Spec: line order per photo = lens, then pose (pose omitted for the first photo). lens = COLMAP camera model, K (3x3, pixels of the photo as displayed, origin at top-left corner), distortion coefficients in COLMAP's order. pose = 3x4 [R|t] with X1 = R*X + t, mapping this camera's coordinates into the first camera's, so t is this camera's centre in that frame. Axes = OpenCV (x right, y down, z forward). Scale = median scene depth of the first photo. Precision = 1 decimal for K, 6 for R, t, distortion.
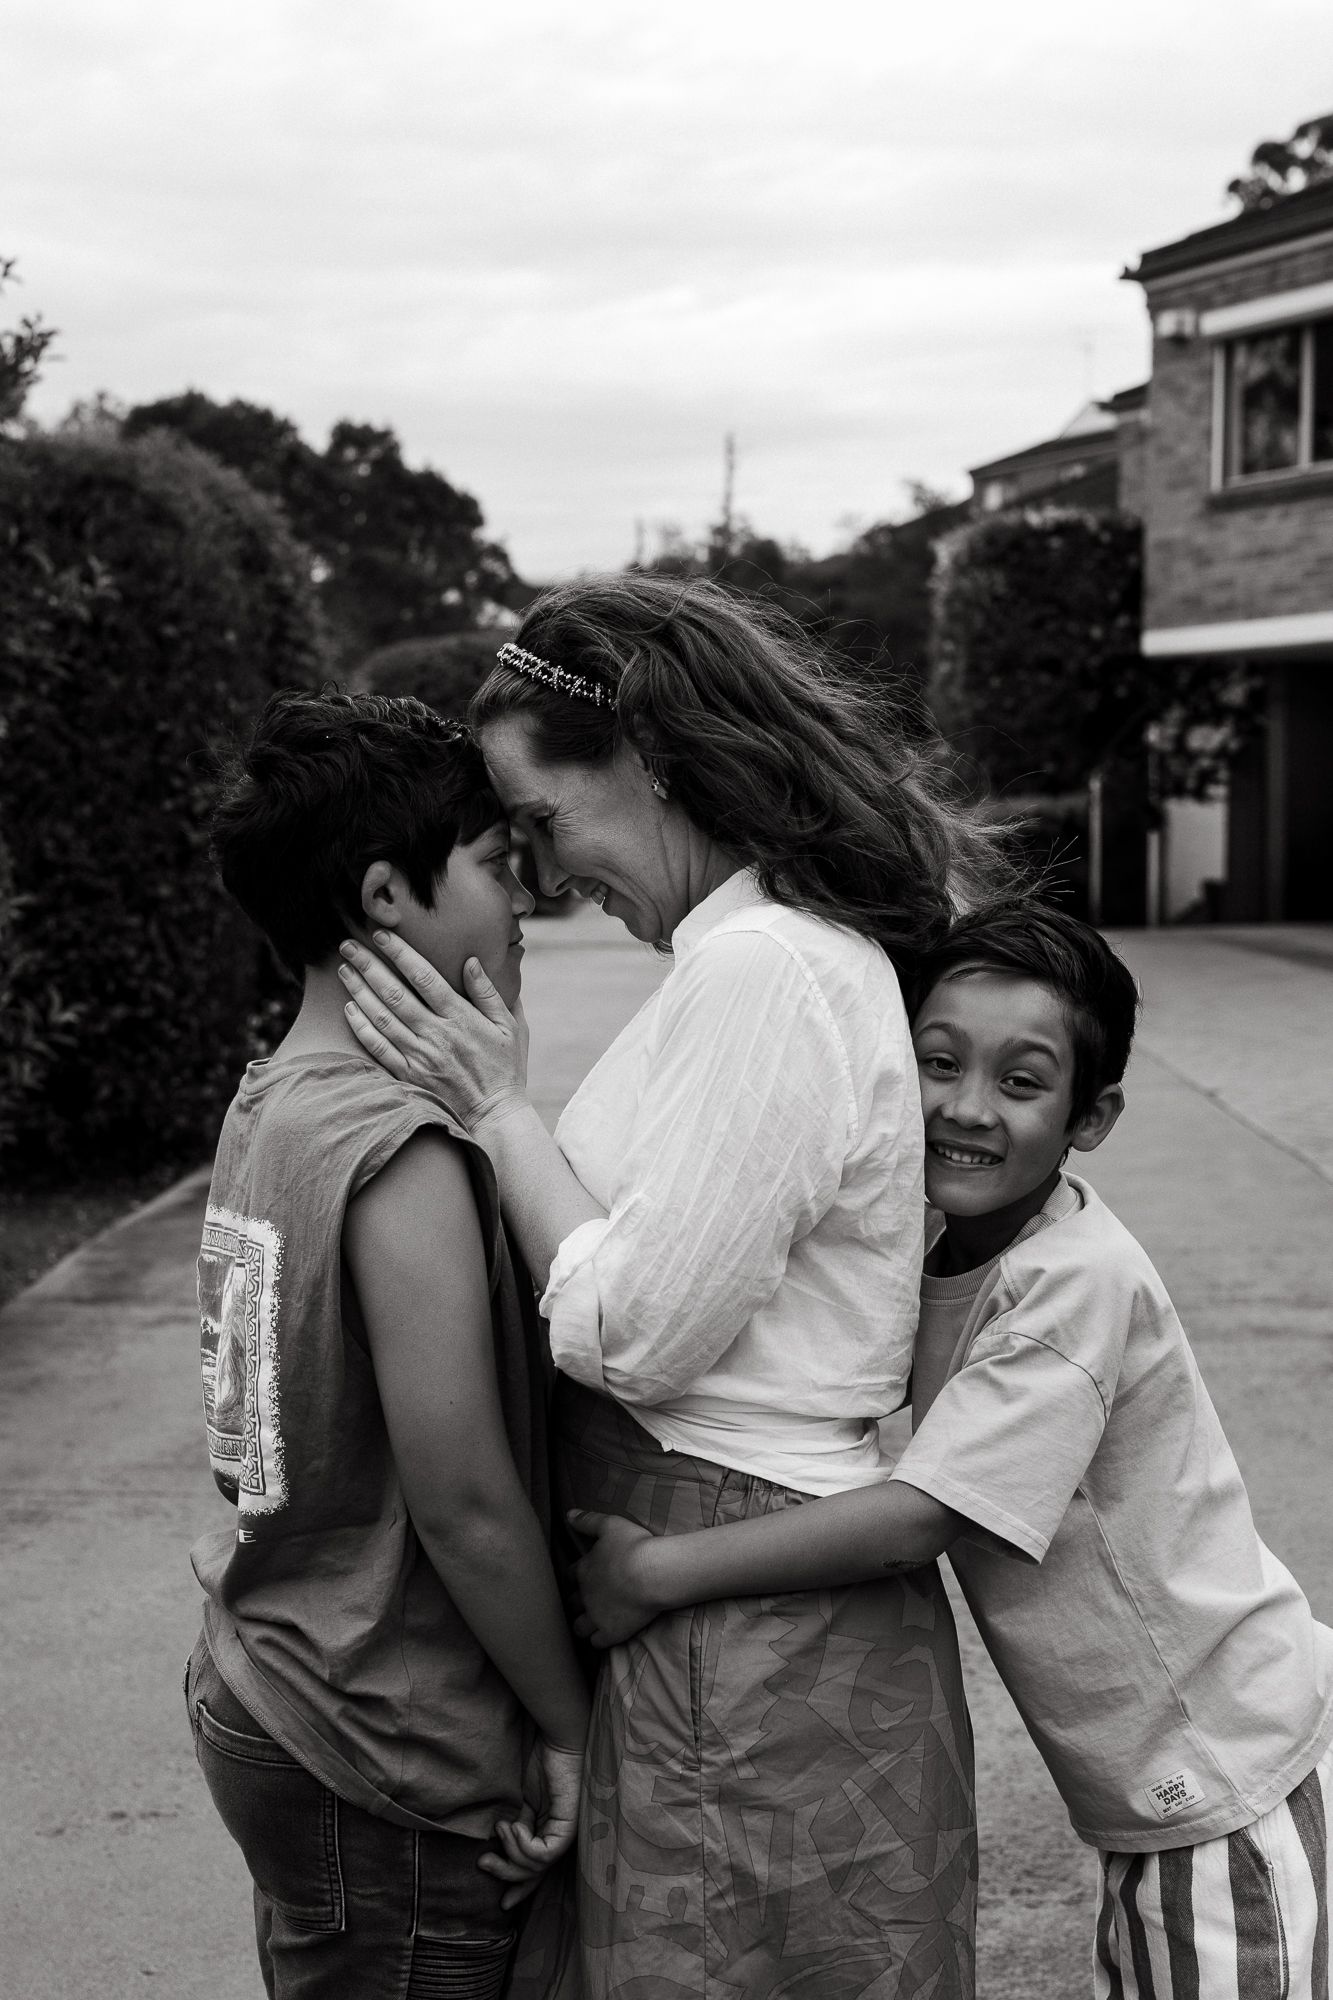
lens RADIAL K [[2892.3, 0, 666.5], [0, 2892.3, 1000.0], [0, 0, 1]] dist [0.007811, 0.059949]
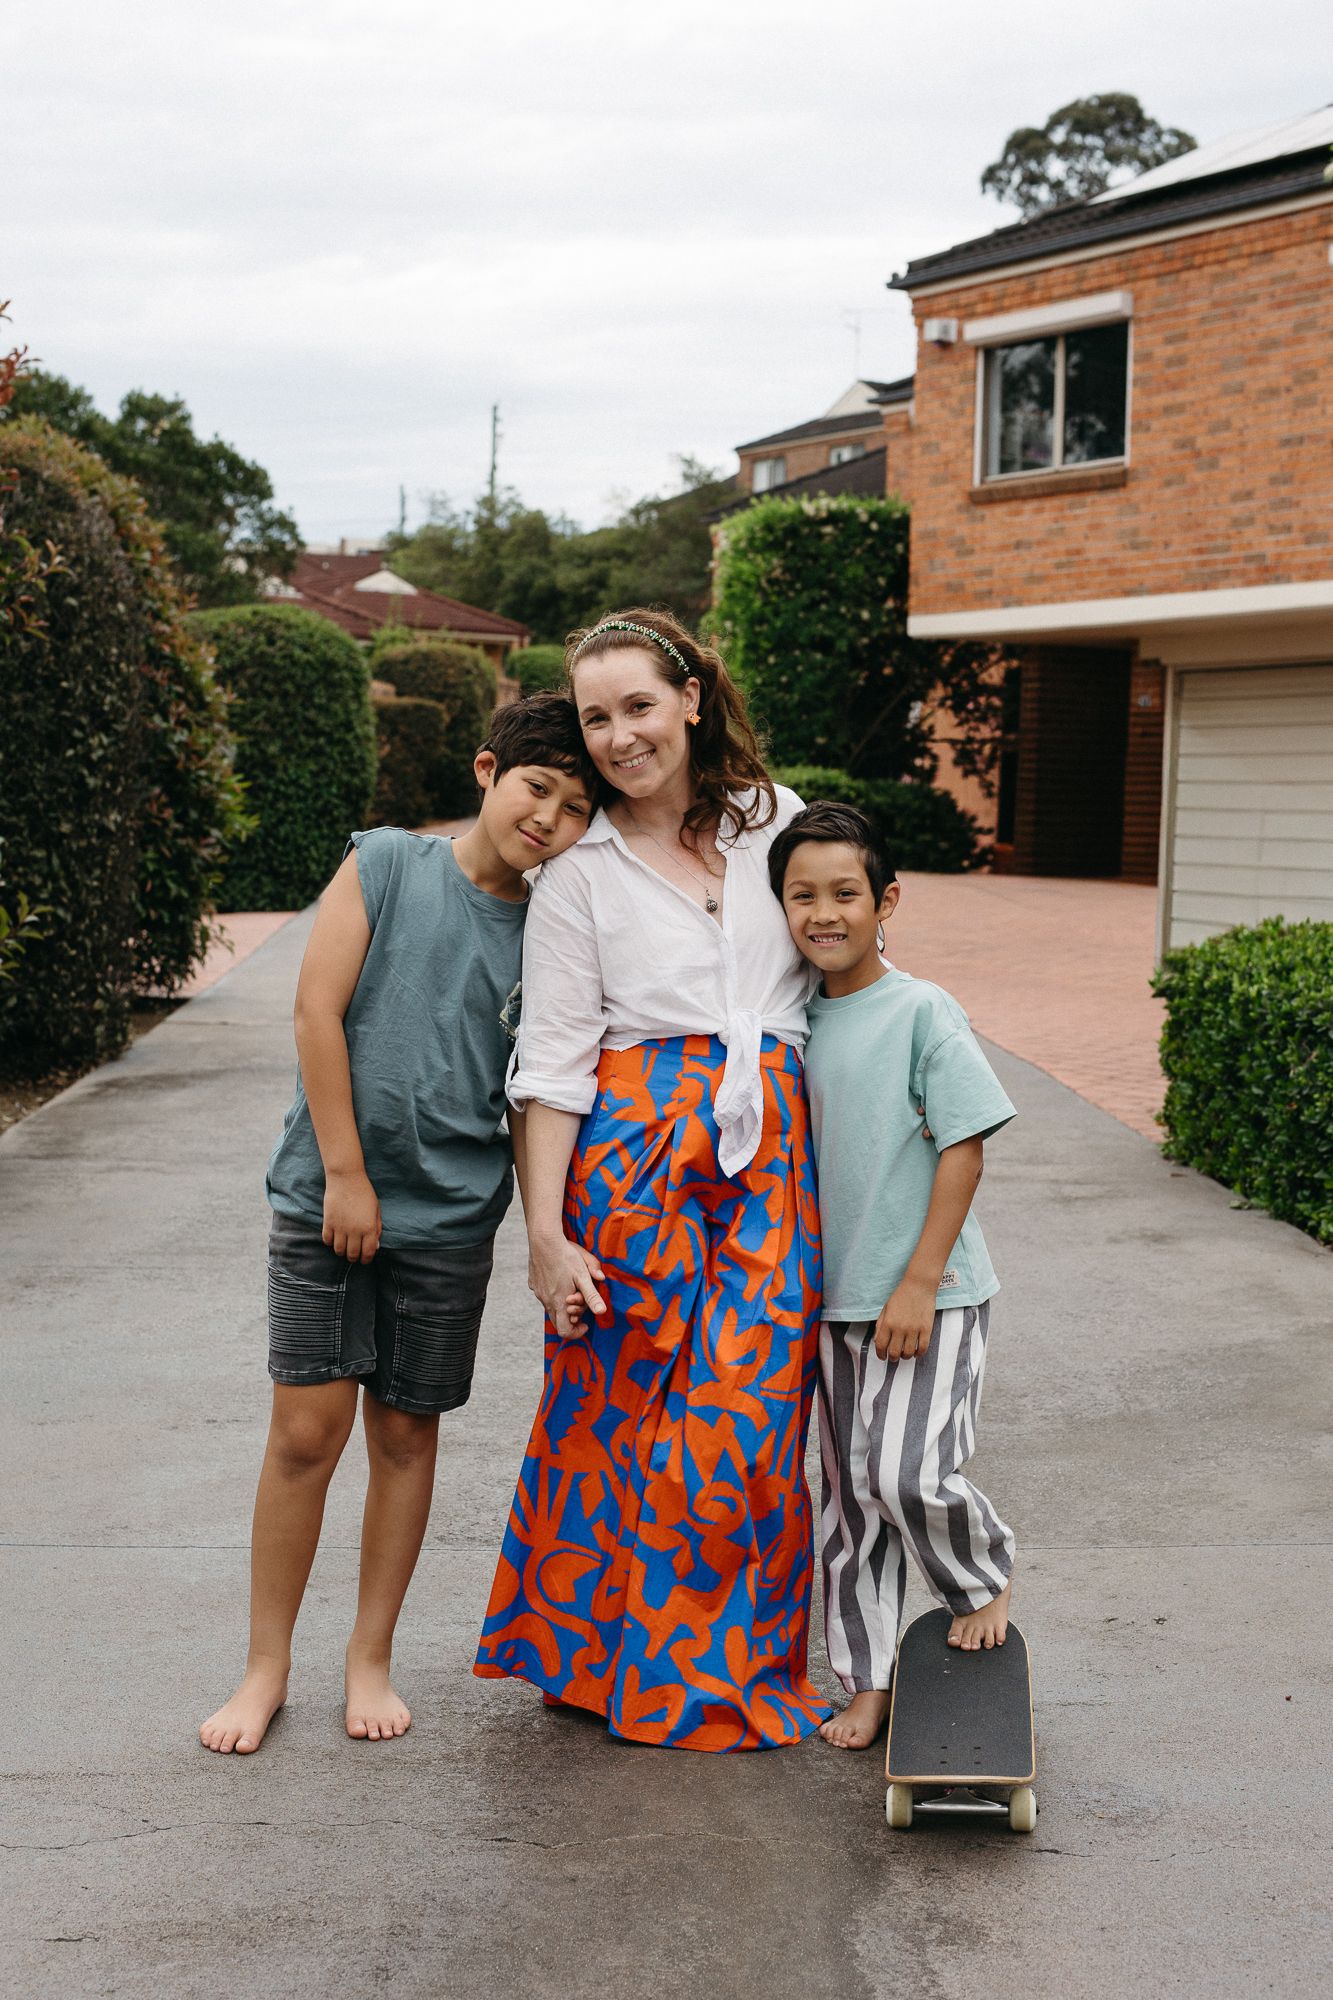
lens RADIAL K [[2956.3, 0, 666.5], [0, 2956.3, 1000.0], [0, 0, 1]] dist [0.006680, 0.012610]
pose [[0.996516, 0.007996, 0.083022, -0.015495], [-0.008527, 0.999945, 0.006041, 0.010344], [-0.082969, -0.006728, 0.996529, -0.091820]]
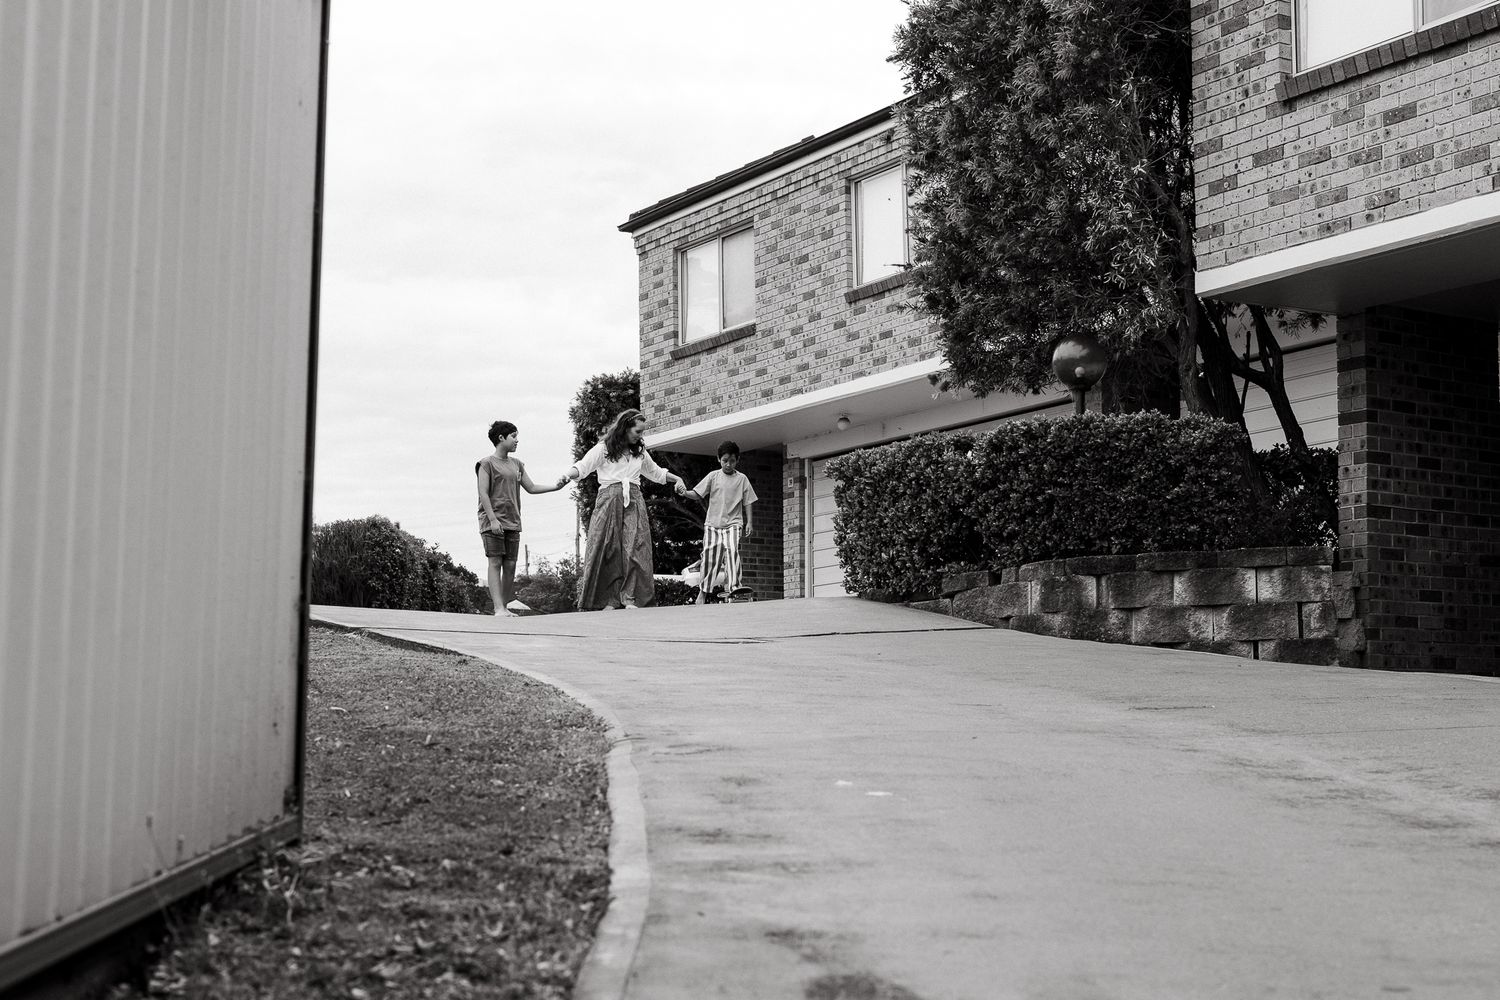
lens RADIAL K [[2162.6, 0, 749.9], [0, 2162.6, 503.2], [0, 0, 1]] dist [-0.027718, -0.064425]
pose [[0.995632, 0.002699, 0.093324, 0.023833], [0.013759, 0.984427, -0.175256, 0.286542], [-0.092344, 0.175775, 0.980090, -2.280076]]
